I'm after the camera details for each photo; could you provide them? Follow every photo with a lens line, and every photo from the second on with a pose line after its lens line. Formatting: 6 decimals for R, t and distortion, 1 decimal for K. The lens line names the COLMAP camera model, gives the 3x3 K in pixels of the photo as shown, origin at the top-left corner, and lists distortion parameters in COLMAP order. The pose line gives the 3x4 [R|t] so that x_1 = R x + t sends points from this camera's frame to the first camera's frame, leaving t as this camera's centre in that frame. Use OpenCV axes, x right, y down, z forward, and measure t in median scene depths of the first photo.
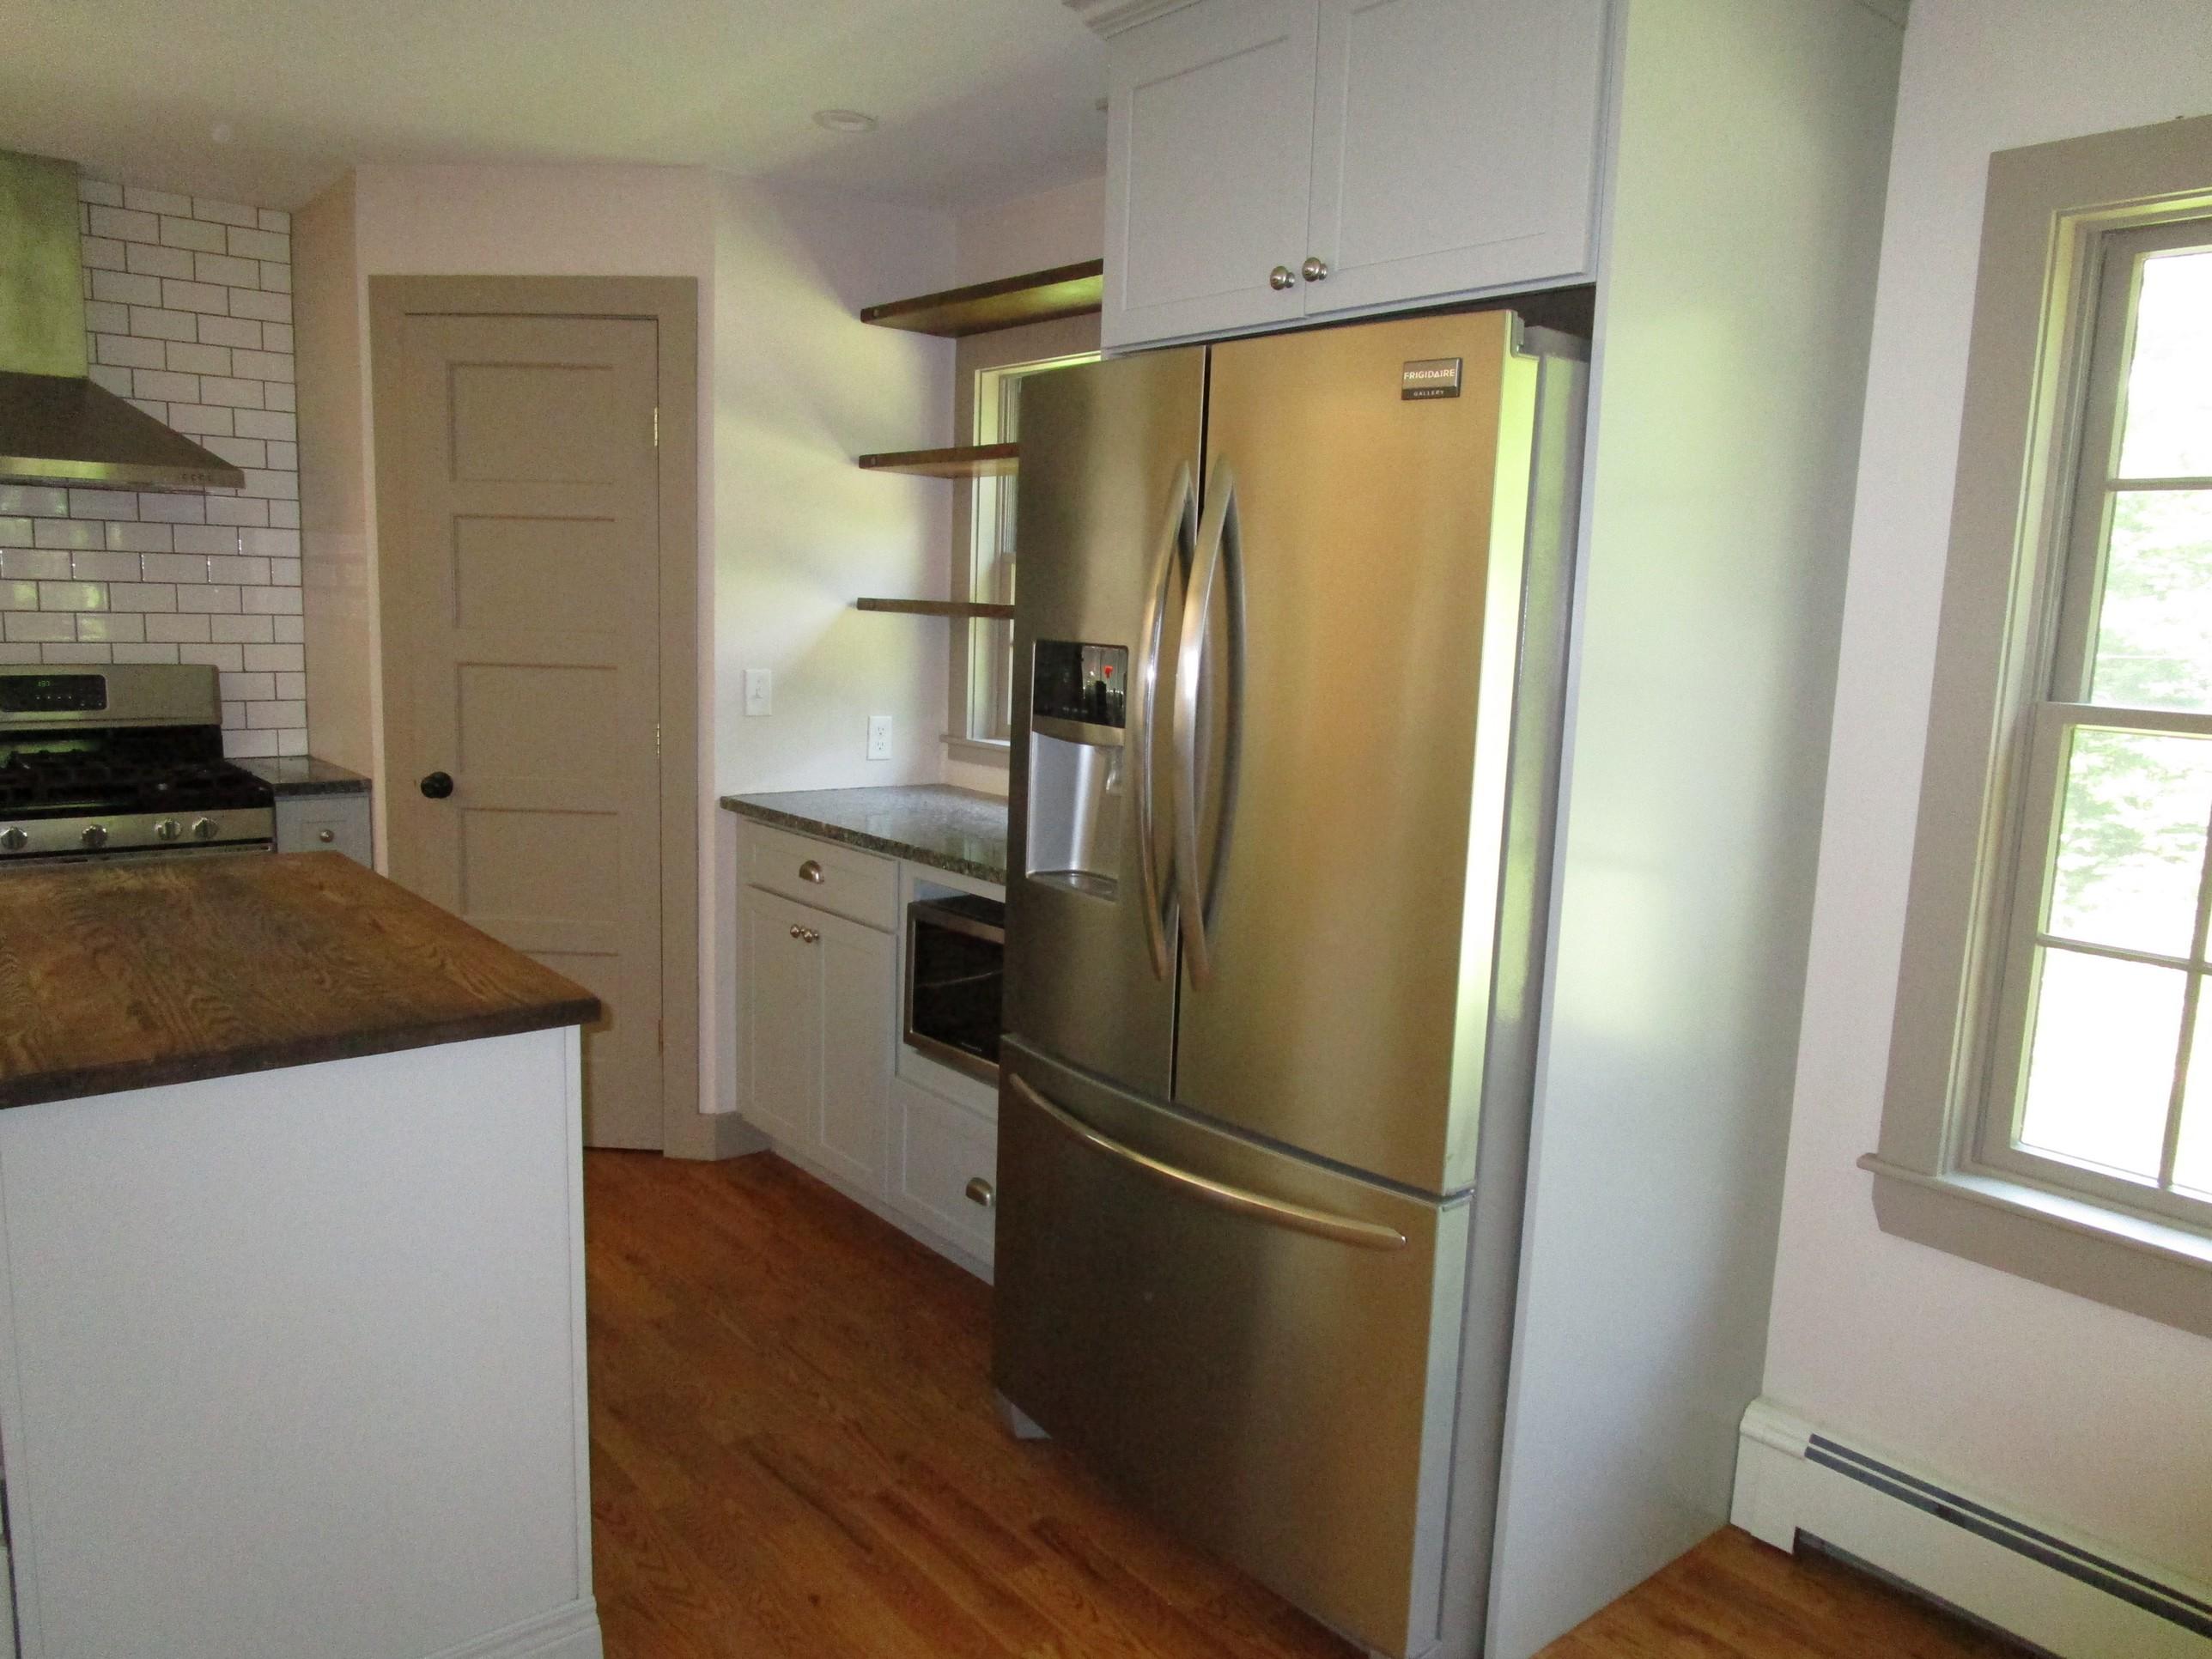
lens RADIAL K [[1574.7, 0, 1104.6], [0, 1574.7, 841.5], [0, 0, 1]] dist [-0.030265, 0.005047]
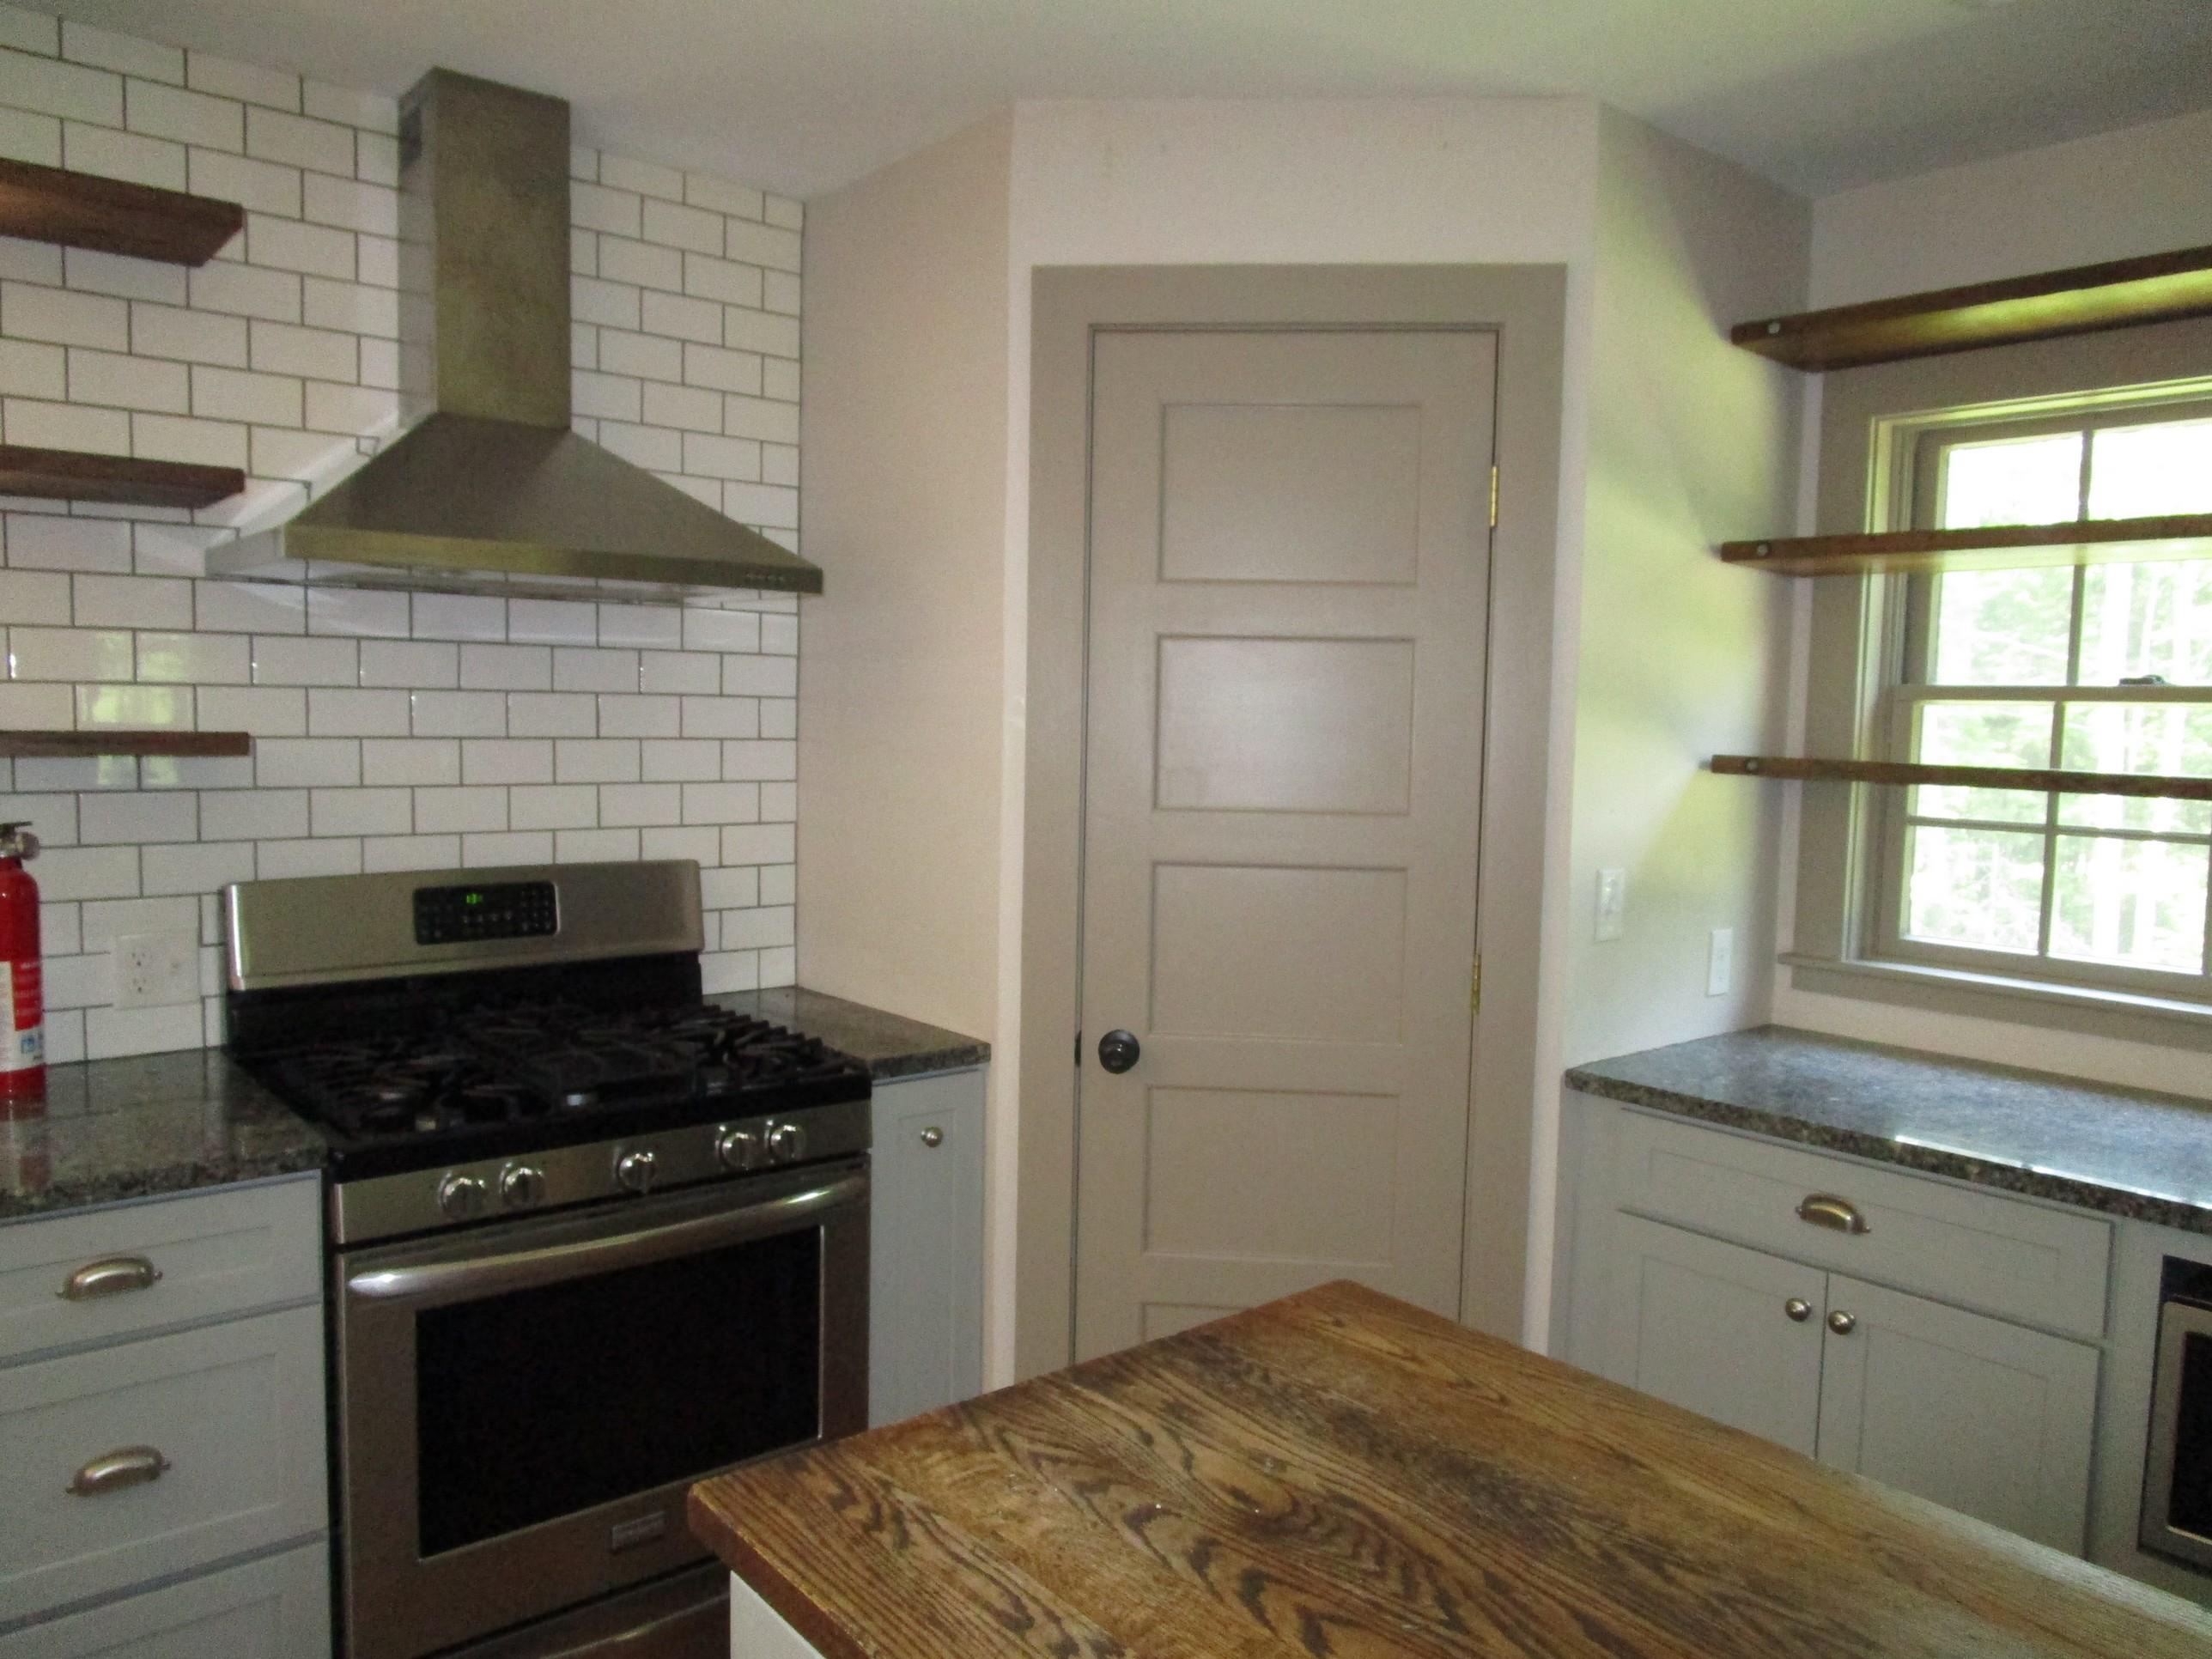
lens RADIAL K [[1574.7, 0, 1109.7], [0, 1574.7, 829.5], [0, 0, 1]] dist [-0.030265, 0.005047]
pose [[0.999937, -0.010244, 0.004538, -0.410867], [0.010567, 0.996901, -0.077948, -0.074559], [-0.003726, 0.077991, 0.996947, 0.343430]]
